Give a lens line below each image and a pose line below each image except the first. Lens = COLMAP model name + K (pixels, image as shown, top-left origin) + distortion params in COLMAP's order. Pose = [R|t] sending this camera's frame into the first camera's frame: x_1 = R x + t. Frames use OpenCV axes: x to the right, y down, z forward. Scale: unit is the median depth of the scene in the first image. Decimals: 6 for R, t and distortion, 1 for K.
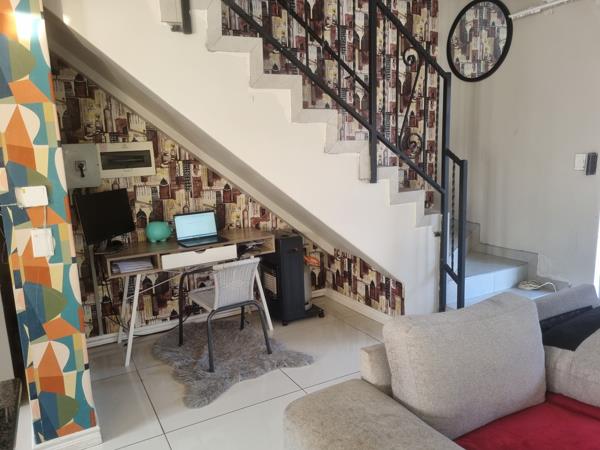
lens RADIAL K [[443.9, 0, 300.0], [0, 443.9, 225.0], [0, 0, 1]] dist [0.053537, -0.045470]
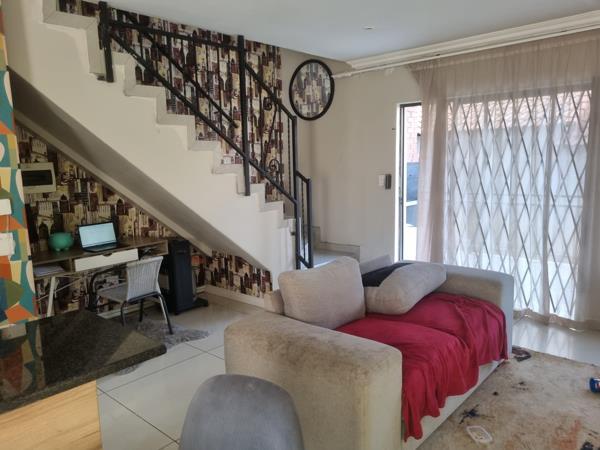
lens RADIAL K [[443.9, 0, 300.0], [0, 443.9, 225.0], [0, 0, 1]] dist [0.053537, -0.045470]
pose [[0.938039, -0.036866, 0.344563, -0.130045], [0.050985, 0.998187, -0.032003, 0.037832], [-0.342758, 0.047587, 0.938218, -0.260085]]
